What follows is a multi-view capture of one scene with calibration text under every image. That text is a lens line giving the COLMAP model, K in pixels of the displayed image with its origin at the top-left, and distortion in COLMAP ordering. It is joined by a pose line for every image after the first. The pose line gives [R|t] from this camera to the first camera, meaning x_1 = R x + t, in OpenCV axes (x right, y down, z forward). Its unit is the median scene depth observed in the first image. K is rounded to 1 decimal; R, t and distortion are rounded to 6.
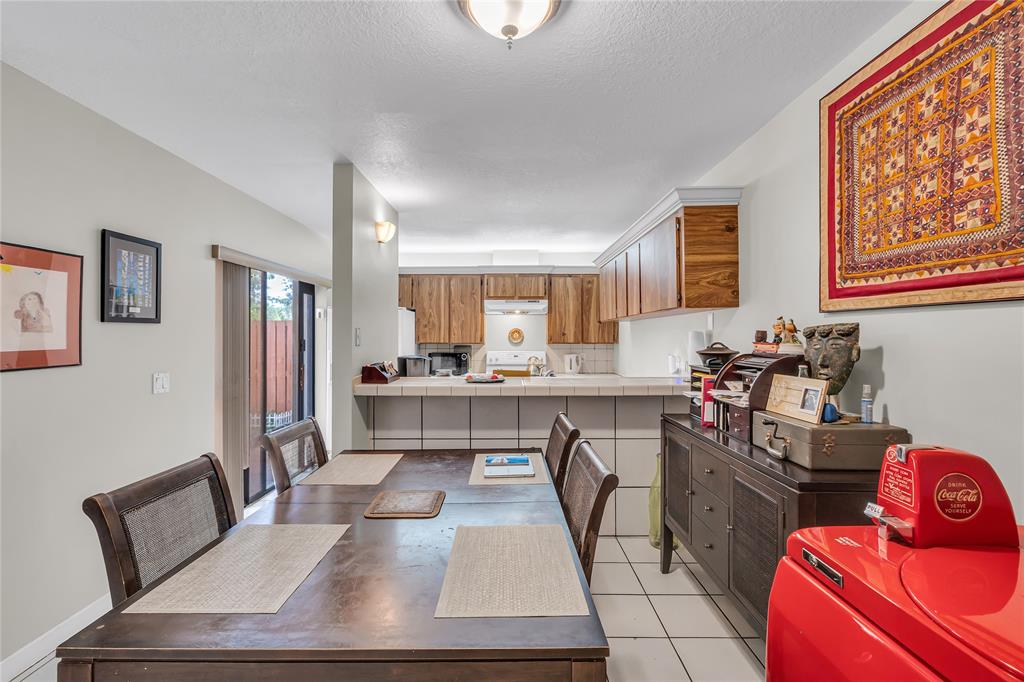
lens RADIAL K [[429.5, 0, 516.9], [0, 429.5, 334.1], [0, 0, 1]] dist [-0.002247, -0.000441]
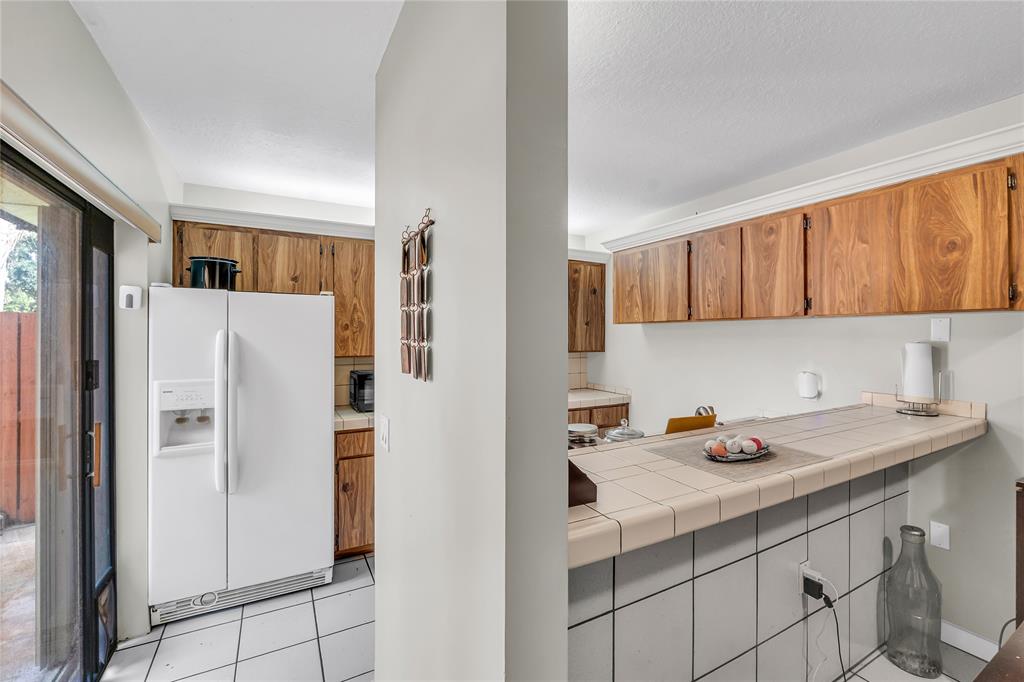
lens RADIAL K [[429.5, 0, 516.9], [0, 429.5, 334.9], [0, 0, 1]] dist [-0.002247, -0.000441]
pose [[0.882641, -0.000354, 0.470047, -0.583618], [-0.001831, 0.999990, 0.004190, -0.023697], [-0.470044, -0.004559, 0.882631, 0.794510]]
